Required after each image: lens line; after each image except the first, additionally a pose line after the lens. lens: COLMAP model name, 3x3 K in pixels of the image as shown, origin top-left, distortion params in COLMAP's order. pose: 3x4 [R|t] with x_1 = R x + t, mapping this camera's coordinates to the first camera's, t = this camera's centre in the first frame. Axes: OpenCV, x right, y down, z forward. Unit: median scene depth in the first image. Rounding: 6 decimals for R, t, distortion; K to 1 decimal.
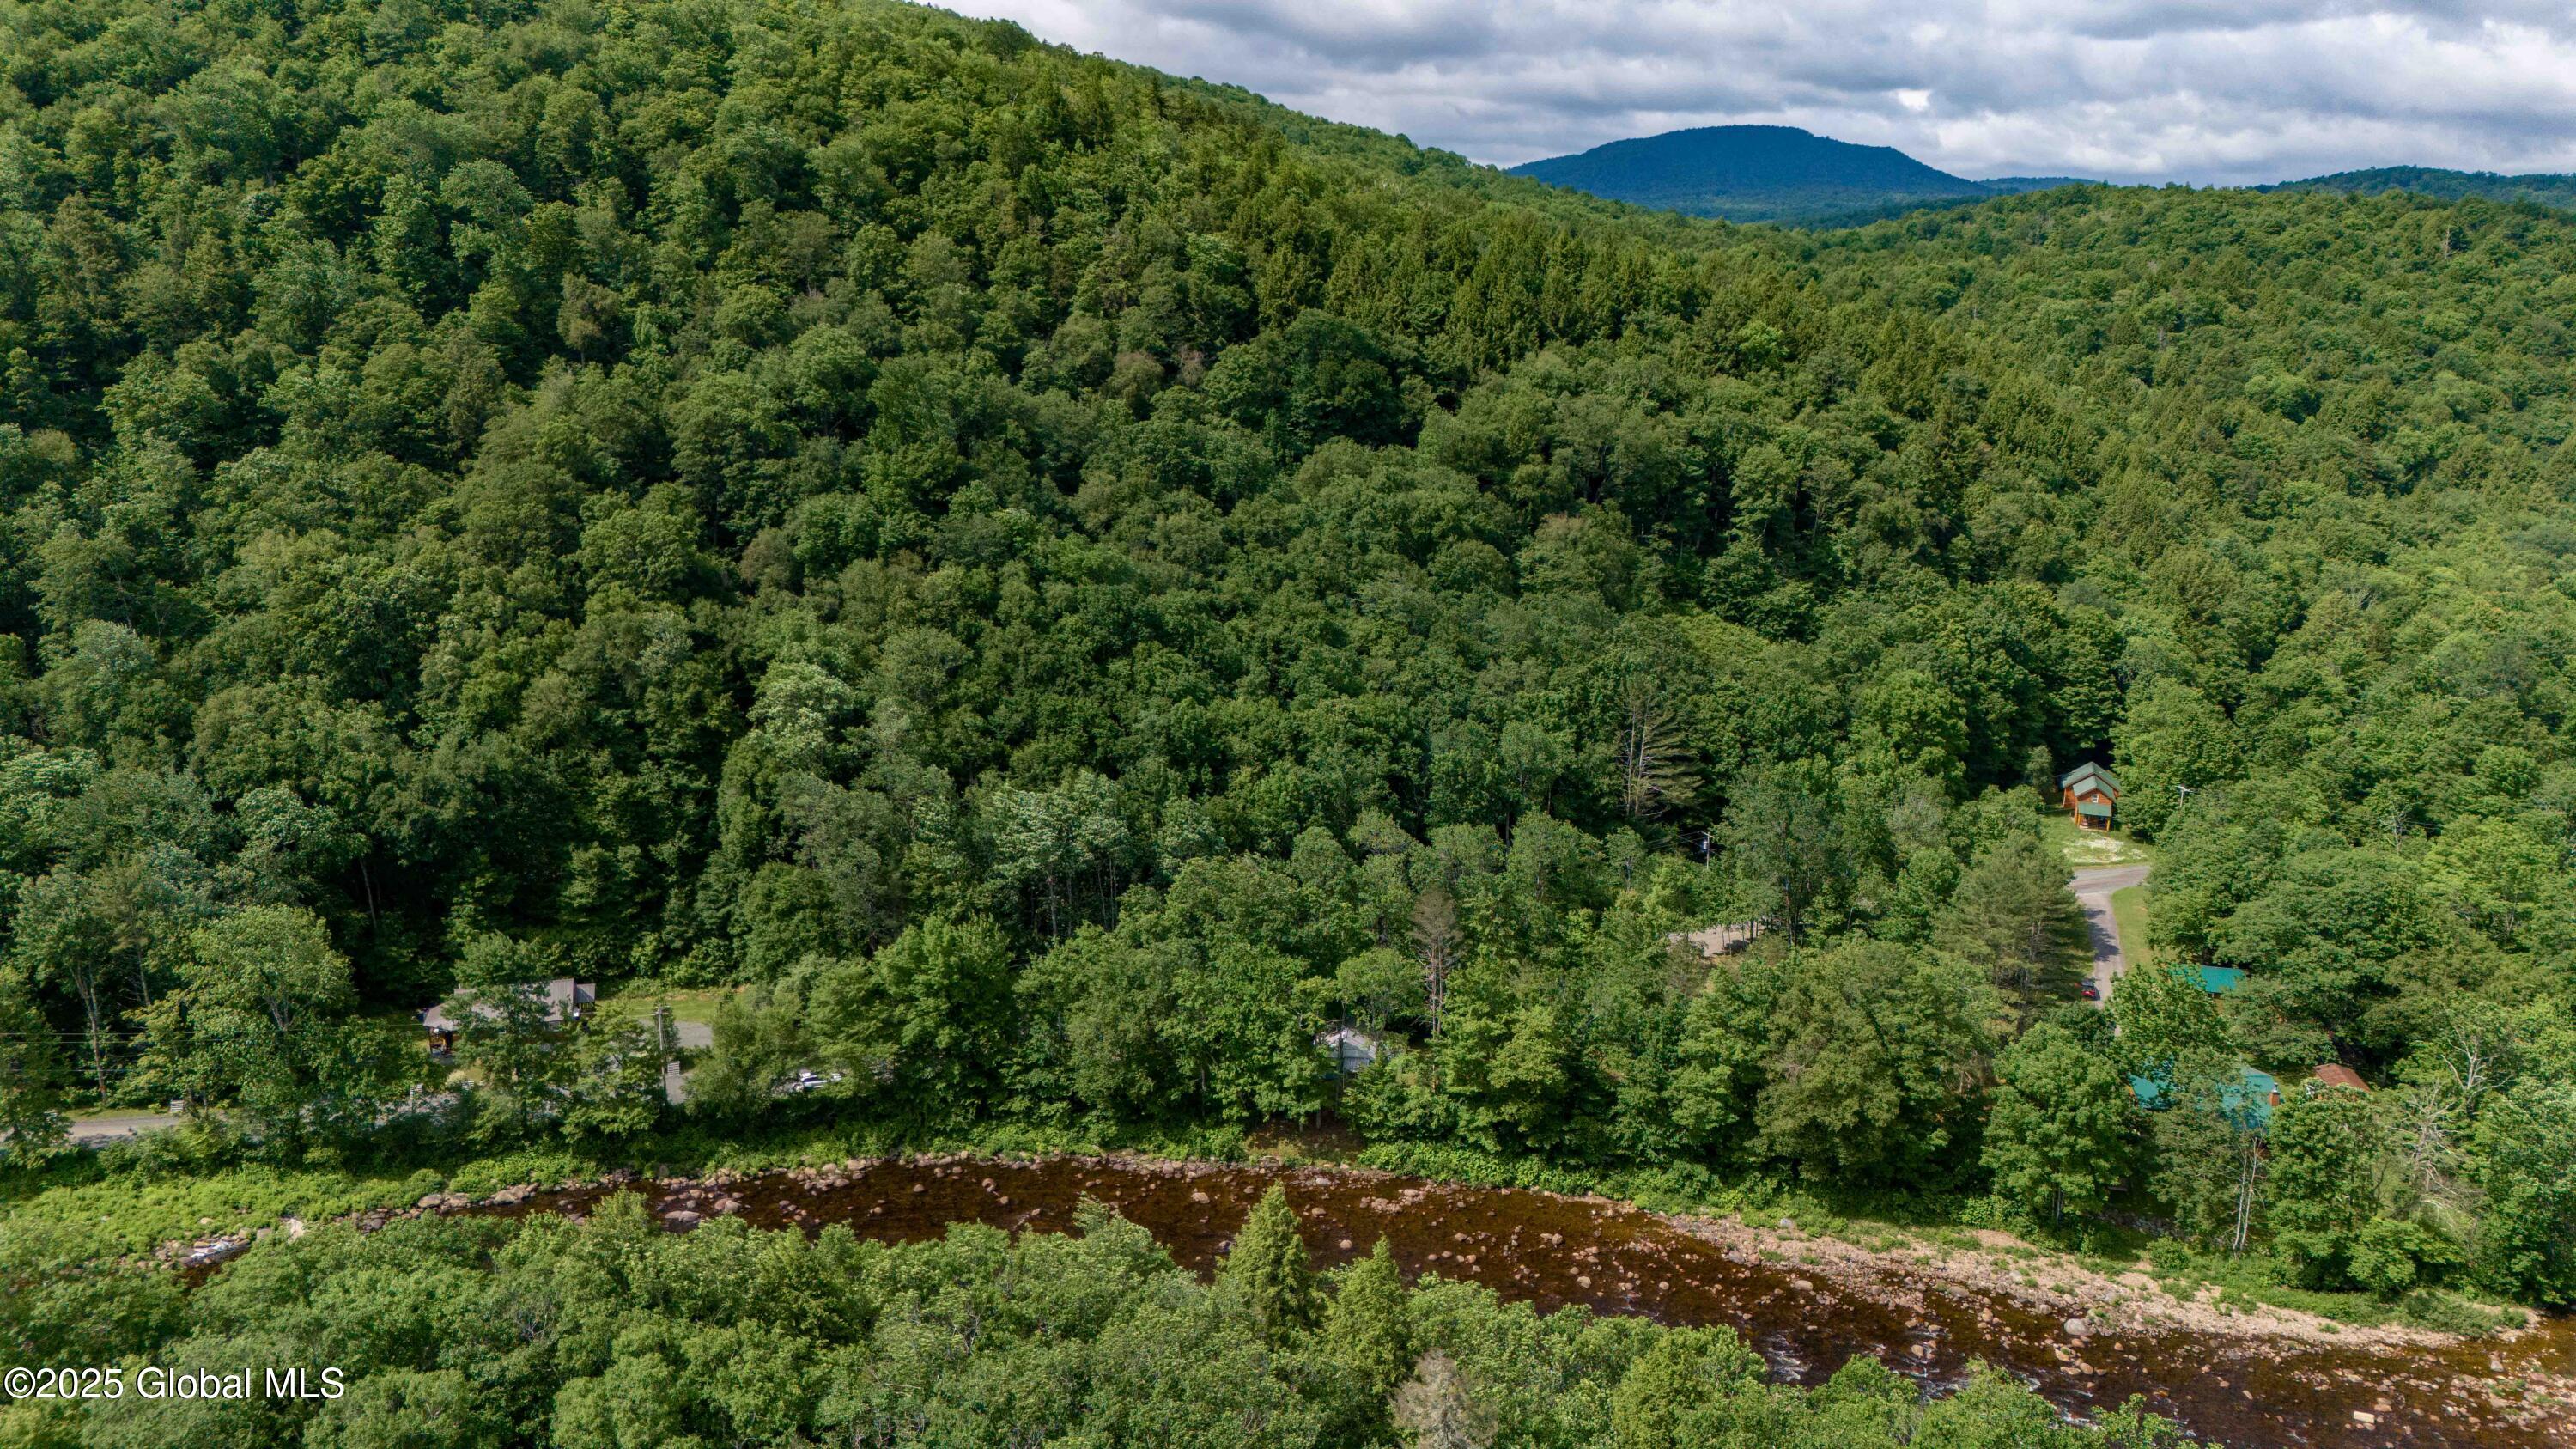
lens RADIAL K [[1981.2, 0, 1288.0], [0, 1981.2, 724.5], [0, 0, 1]] dist [0.087390, -0.002662]
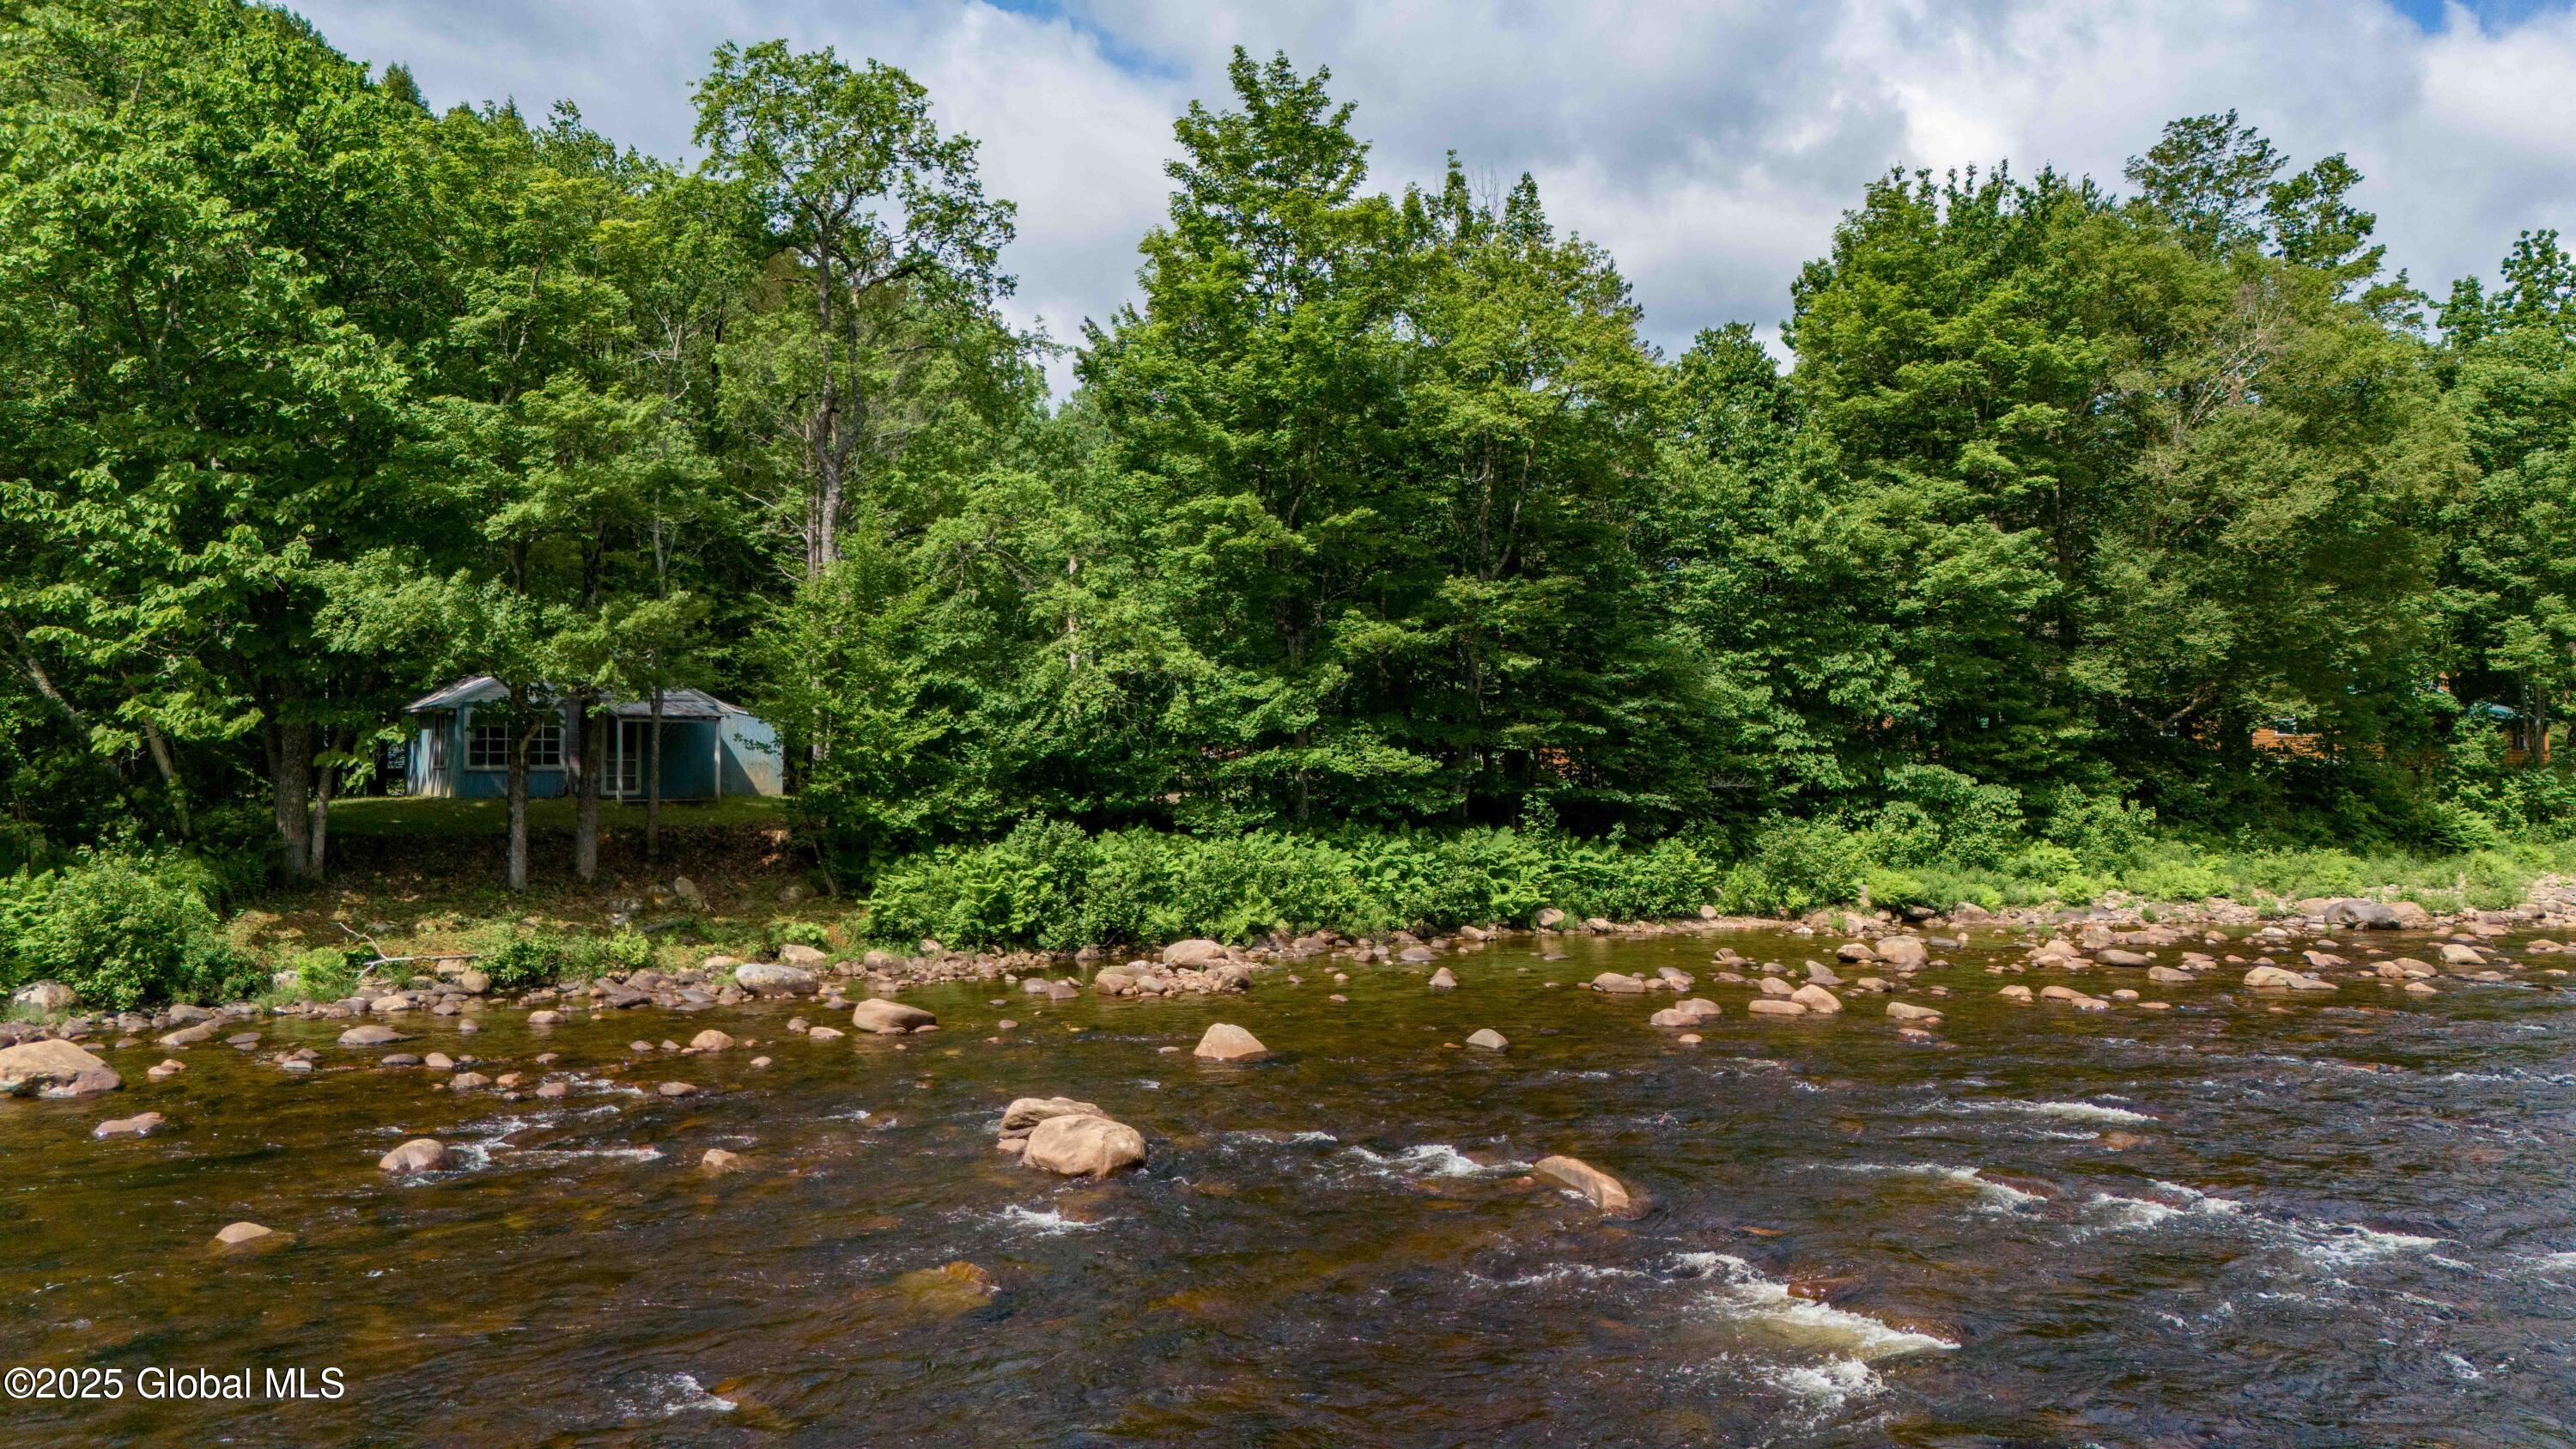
lens RADIAL K [[1849.7, 0, 1288.0], [0, 1849.7, 724.5], [0, 0, 1]] dist [0.014301, -0.000708]
pose [[0.760647, 0.002773, 0.649160, -0.059466], [0.152940, 0.971077, -0.183354, 0.242651], [-0.630893, 0.238750, 0.738223, 0.821509]]
